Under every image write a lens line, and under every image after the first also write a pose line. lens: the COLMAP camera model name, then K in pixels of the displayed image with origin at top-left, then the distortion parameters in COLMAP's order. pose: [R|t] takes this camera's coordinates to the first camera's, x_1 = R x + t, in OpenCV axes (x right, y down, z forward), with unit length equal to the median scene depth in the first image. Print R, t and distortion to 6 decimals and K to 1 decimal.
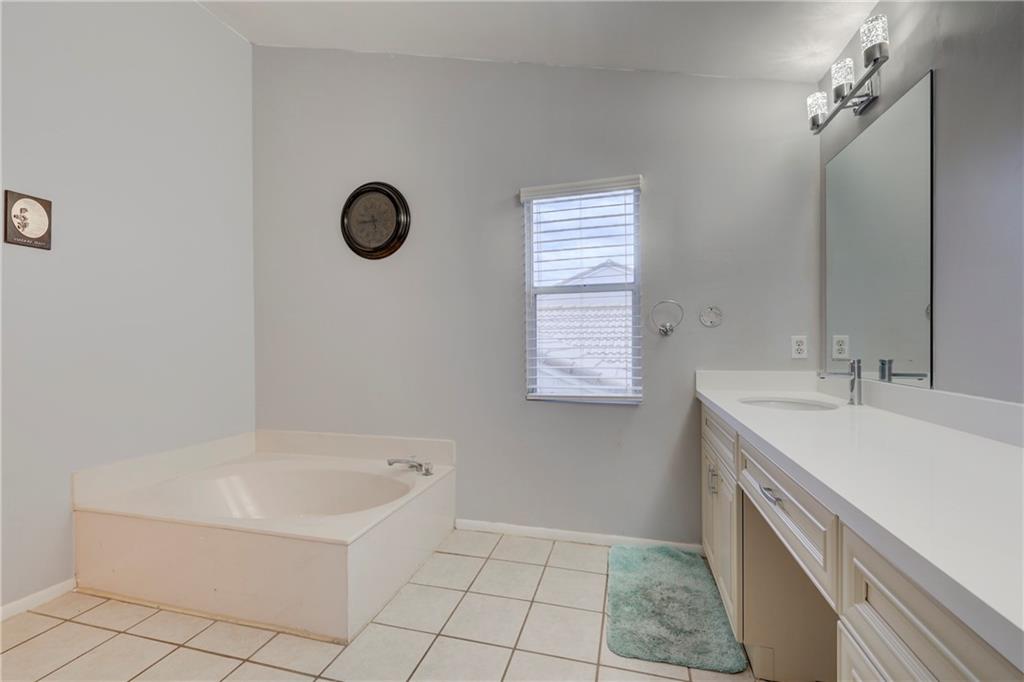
lens RADIAL K [[437.4, 0, 519.9], [0, 437.4, 345.7], [0, 0, 1]] dist [0.001197, -0.001671]
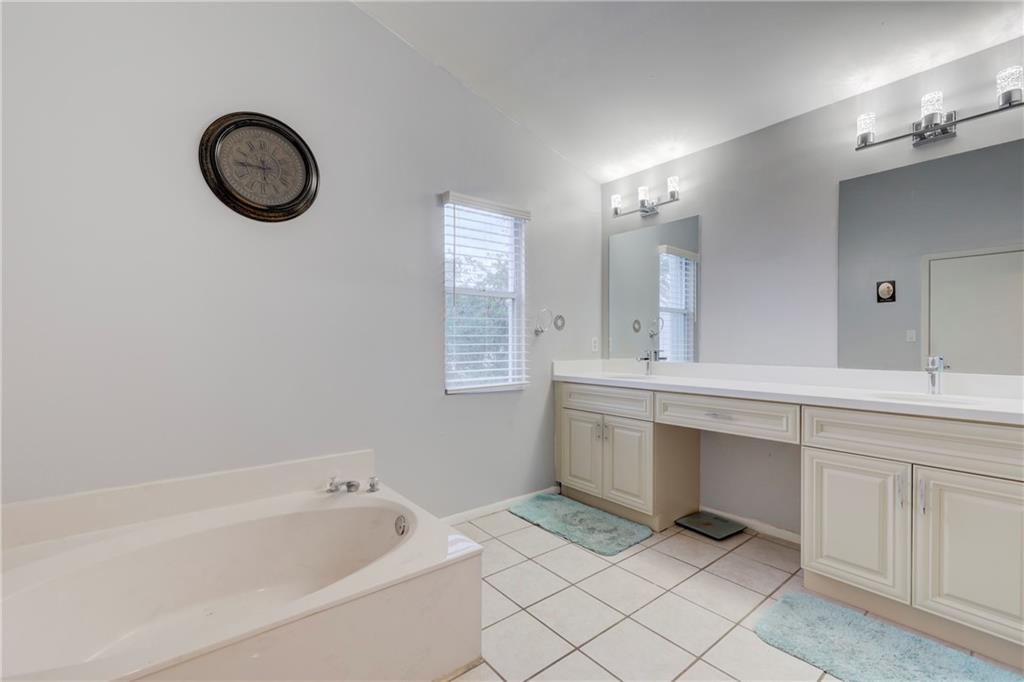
lens RADIAL K [[437.4, 0, 514.1], [0, 437.4, 341.5], [0, 0, 1]] dist [0.001197, -0.001671]
pose [[0.587854, 0.010866, 0.808894, -0.779116], [-0.001509, 0.999923, -0.012335, 0.011893], [-0.808965, 0.006030, 0.587825, 0.277904]]
